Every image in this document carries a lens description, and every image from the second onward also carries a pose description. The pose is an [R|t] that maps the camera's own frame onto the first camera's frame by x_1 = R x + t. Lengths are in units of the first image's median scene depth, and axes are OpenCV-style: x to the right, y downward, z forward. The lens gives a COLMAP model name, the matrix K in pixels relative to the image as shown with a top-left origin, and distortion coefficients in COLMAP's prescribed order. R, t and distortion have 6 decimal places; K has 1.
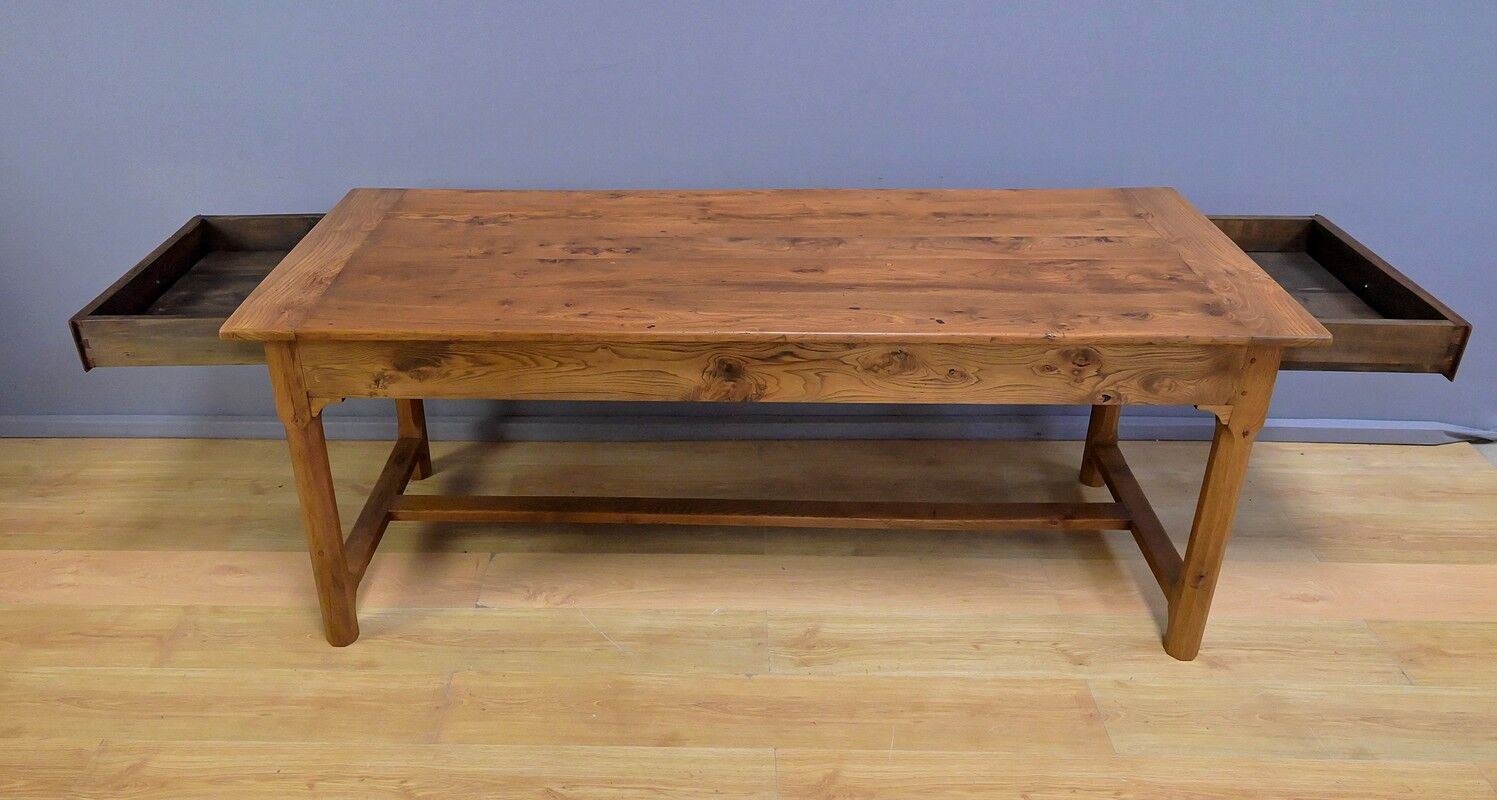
lens RADIAL K [[1095.0, 0, 681.1], [0, 1095.0, 335.3], [0, 0, 1]] dist [-0.002524, 0.004348]
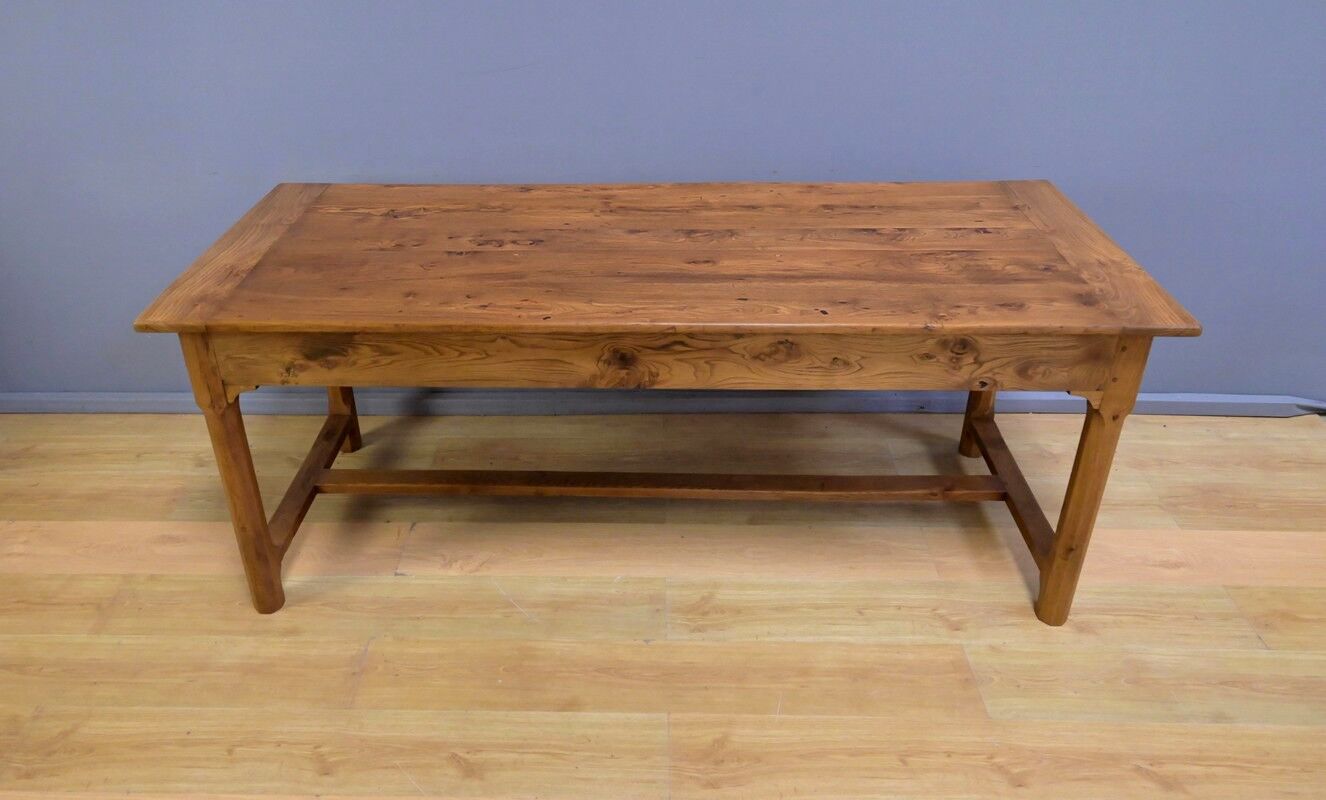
lens RADIAL K [[947.6, 0, 619.0], [0, 947.6, 333.4], [0, 0, 1]] dist [0.000096, 0.000805]
pose [[0.999995, -0.003049, -0.000136, 0.036220], [0.003052, 0.999501, 0.031453, -0.018784], [0.000040, -0.031454, 0.999505, 0.085502]]
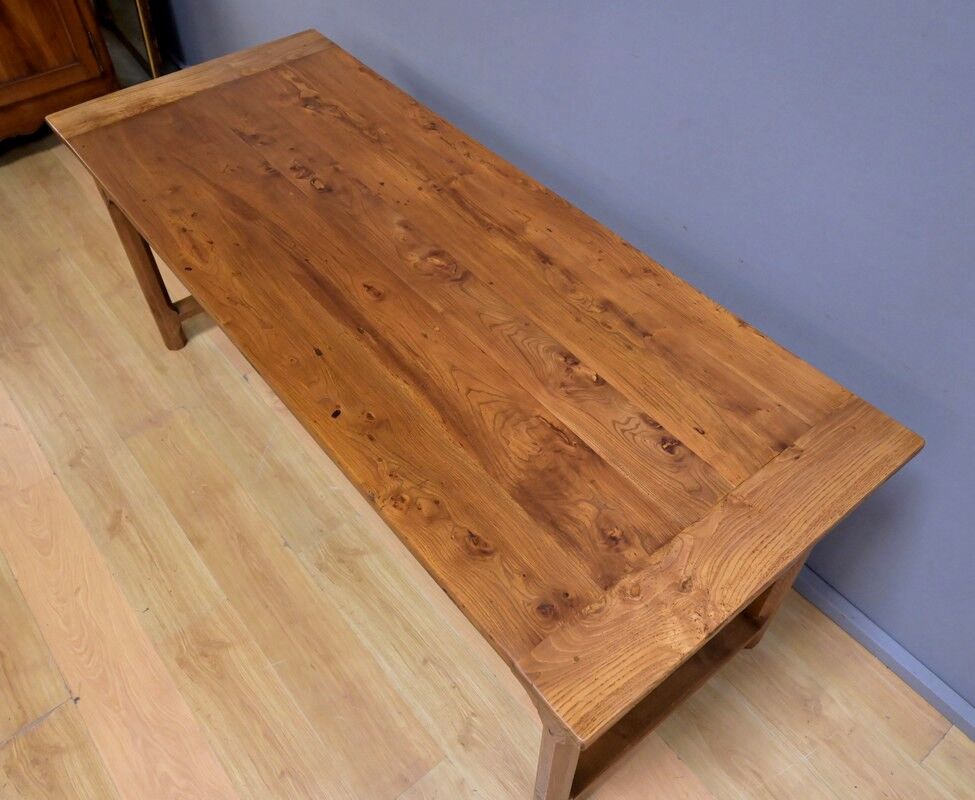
lens RADIAL K [[814.8, 0, 487.2], [0, 814.8, 398.4], [0, 0, 1]] dist [-0.006418, 0.015349]
pose [[0.655918, 0.574096, -0.490087, 0.580658], [-0.341323, 0.804676, 0.485794, -0.362044], [0.673253, -0.151363, 0.723754, 0.504191]]
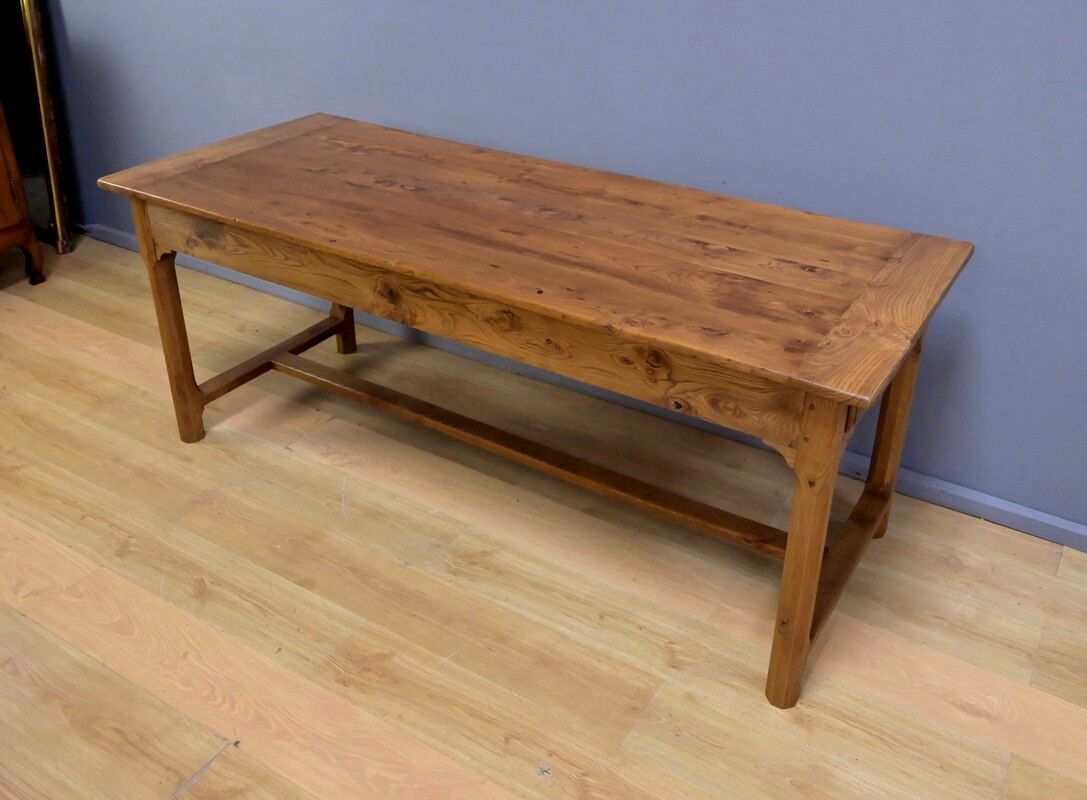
lens RADIAL K [[986.5, 0, 577.2], [0, 986.5, 322.6], [0, 0, 1]] dist [-0.000314, 0.000000]
pose [[0.873633, 0.242964, -0.421585, 0.602893], [-0.241398, 0.968690, 0.058028, -0.042673], [0.422484, 0.051075, 0.904930, 0.114554]]
